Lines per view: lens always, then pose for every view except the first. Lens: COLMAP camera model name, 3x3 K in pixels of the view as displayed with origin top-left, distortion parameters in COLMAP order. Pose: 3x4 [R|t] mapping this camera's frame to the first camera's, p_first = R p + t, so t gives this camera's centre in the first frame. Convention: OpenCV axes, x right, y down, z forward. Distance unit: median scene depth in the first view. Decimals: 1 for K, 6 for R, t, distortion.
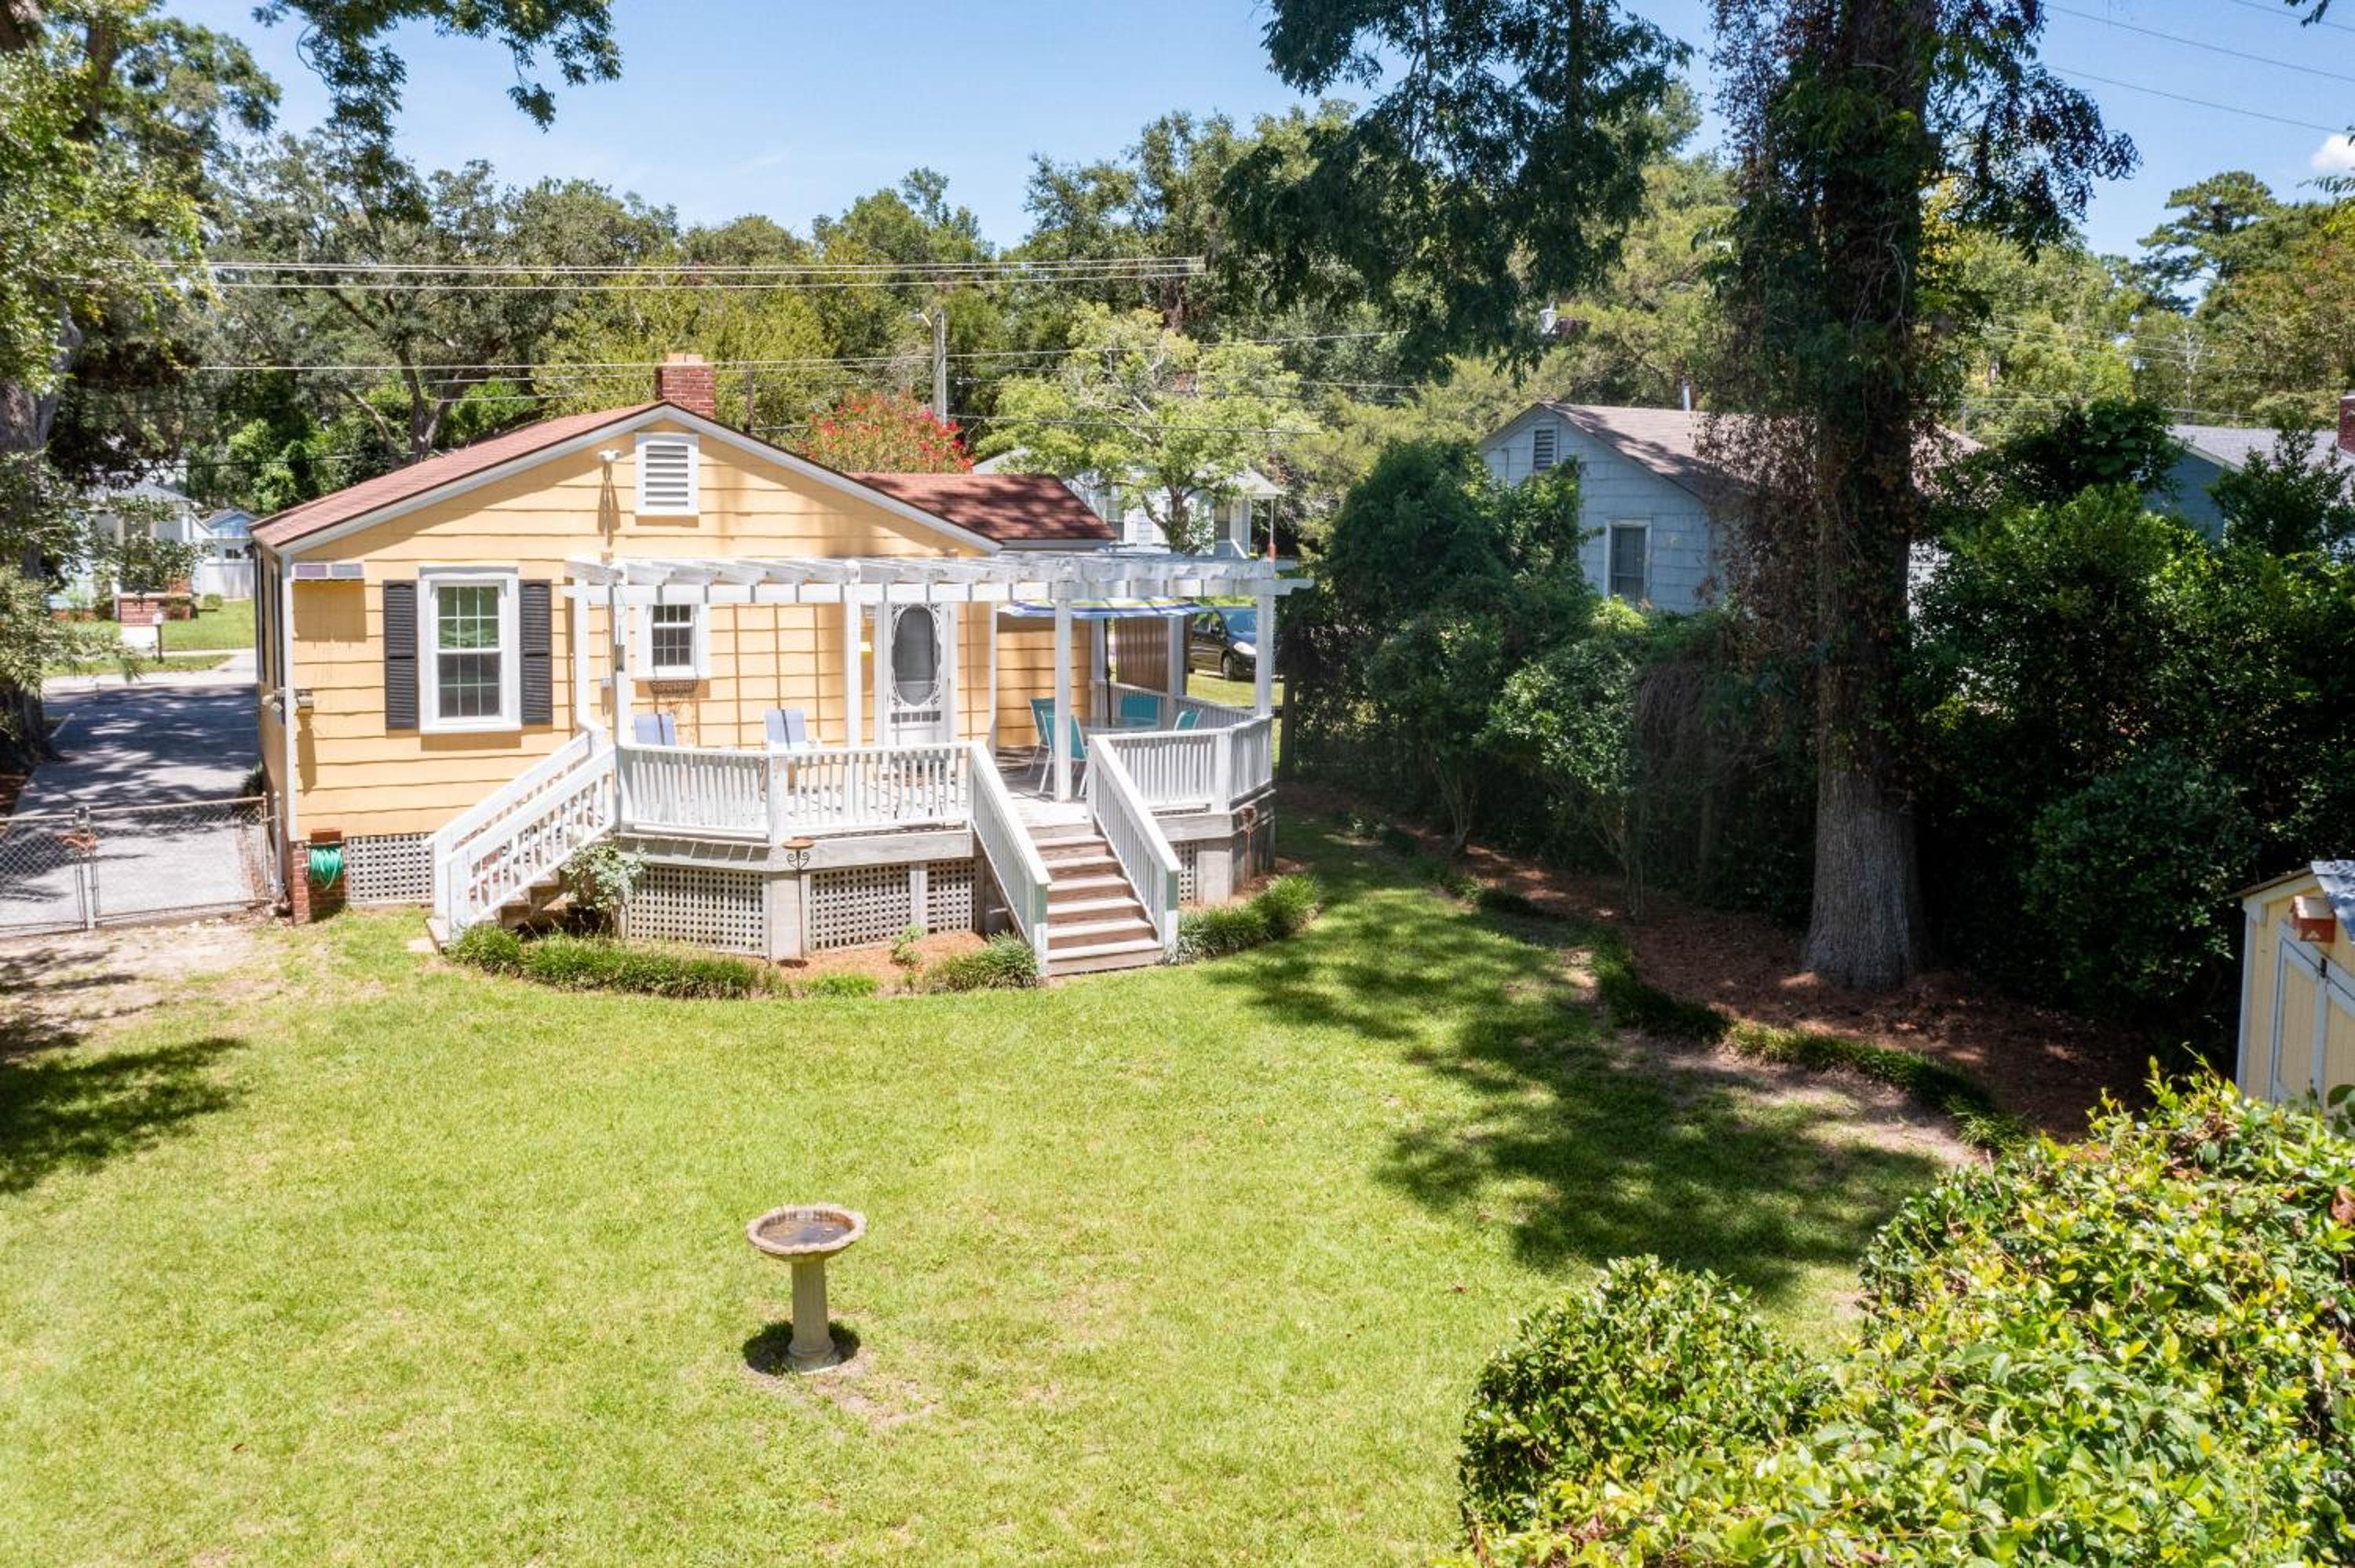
lens RADIAL K [[2224.3, 0, 1177.5], [0, 2224.3, 784.0], [0, 0, 1]] dist [-0.008598, 0.003797]
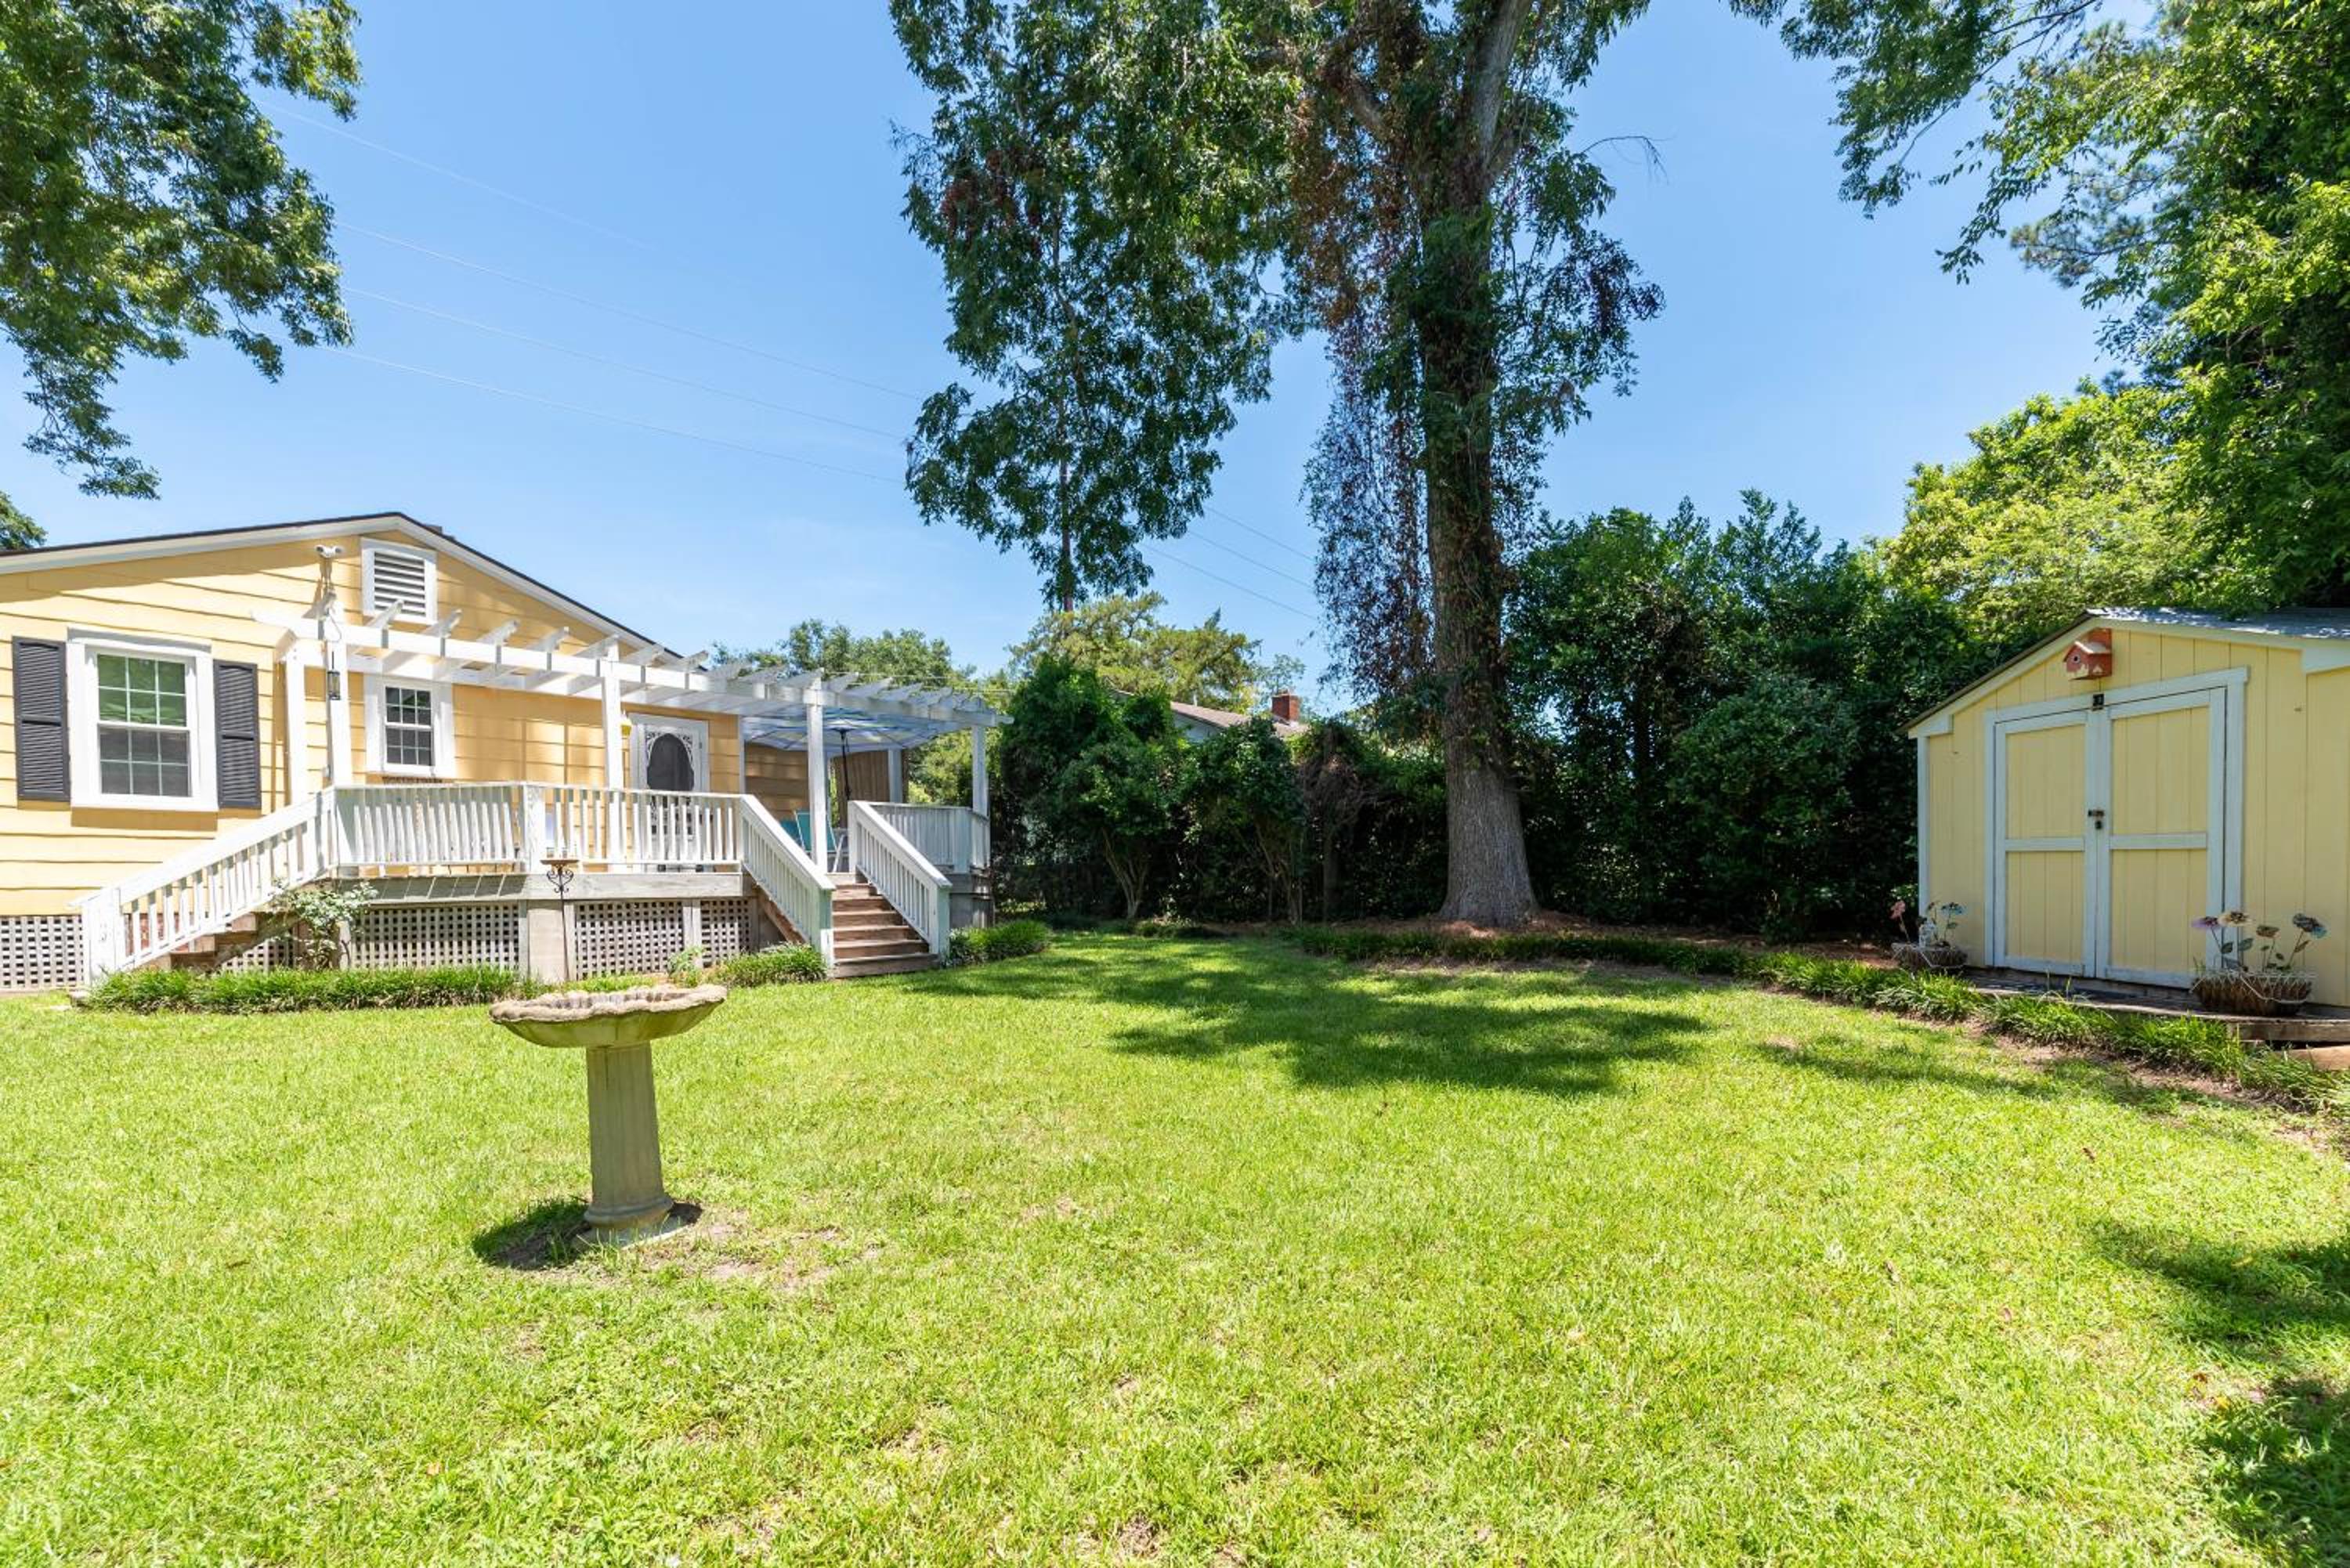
lens RADIAL K [[1136.5, 0, 1305.2], [0, 1136.5, 913.6], [0, 0, 1]] dist [0.008931, 0.000286]
pose [[0.911050, -0.050497, 0.409192, -0.068300], [0.104372, 0.988391, -0.110406, 0.128616], [-0.398866, 0.143294, 0.905744, 0.362757]]
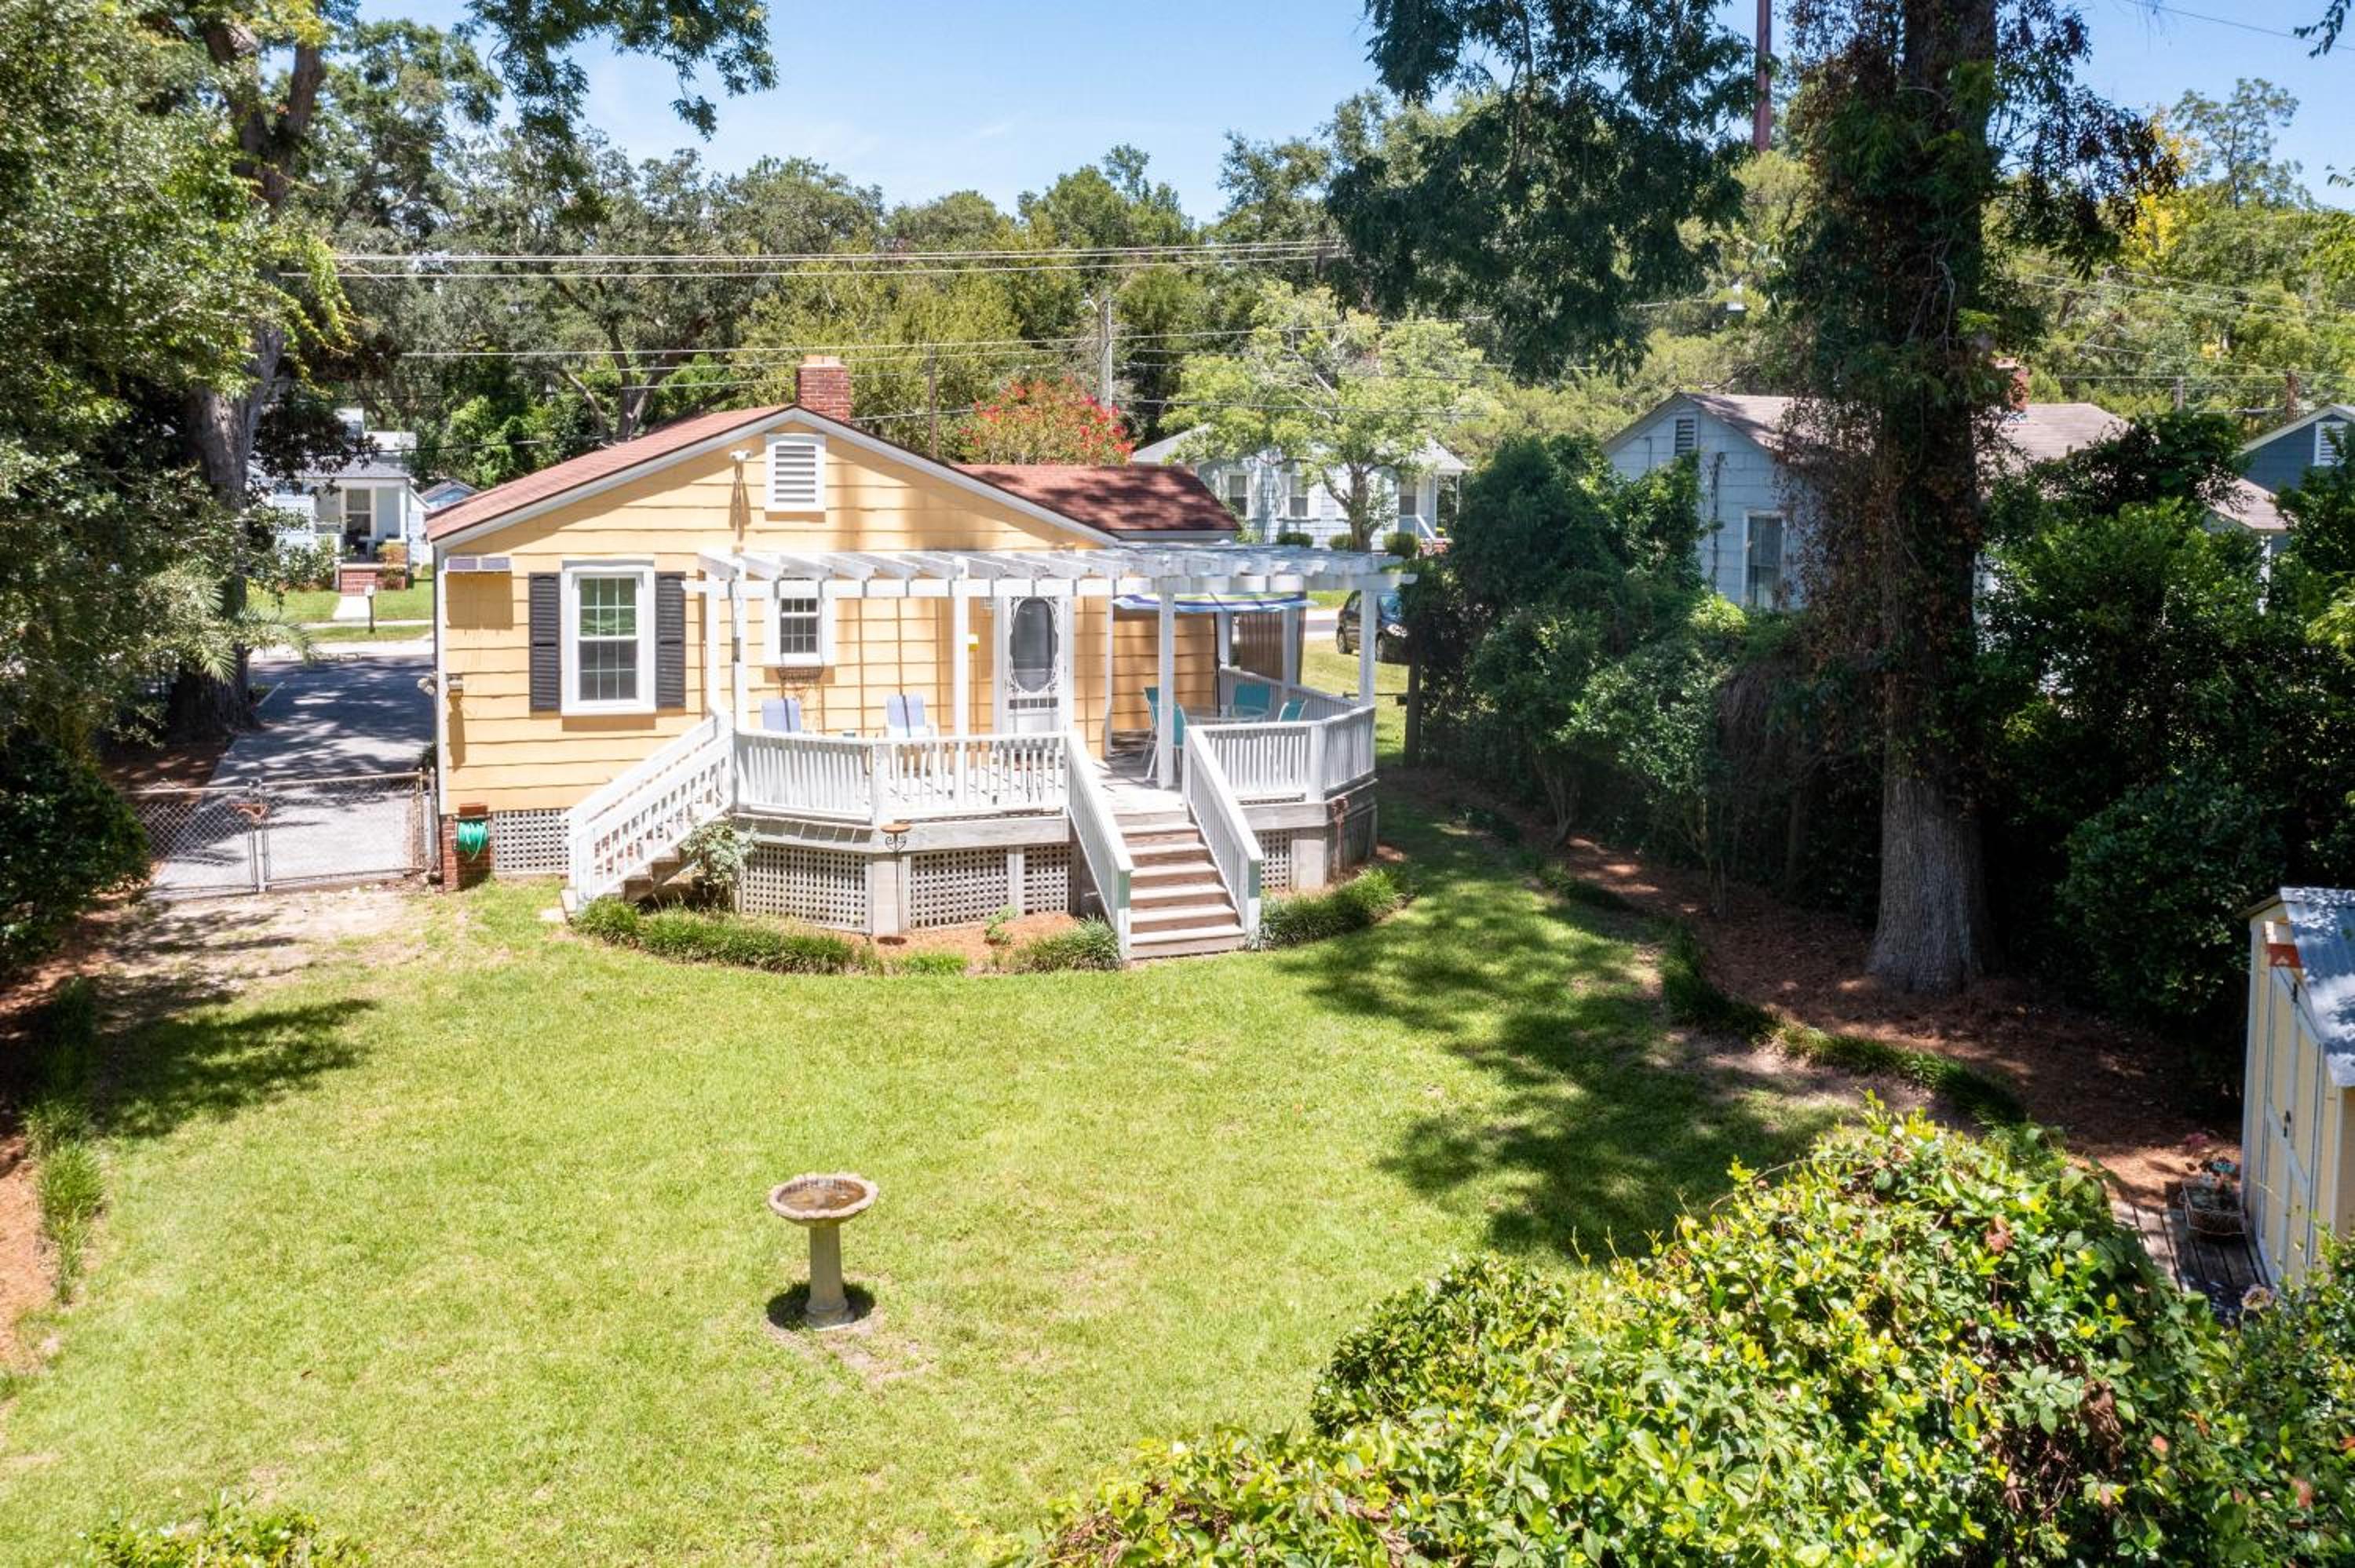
lens RADIAL K [[2254.9, 0, 1175.8], [0, 2254.9, 702.6], [0, 0, 1]] dist [-0.008815, 0.001630]
pose [[0.994506, 0.013146, -0.103853, 0.064752], [-0.015248, 0.999694, -0.019469, -0.012329], [0.103565, 0.020946, 0.994402, -0.045602]]
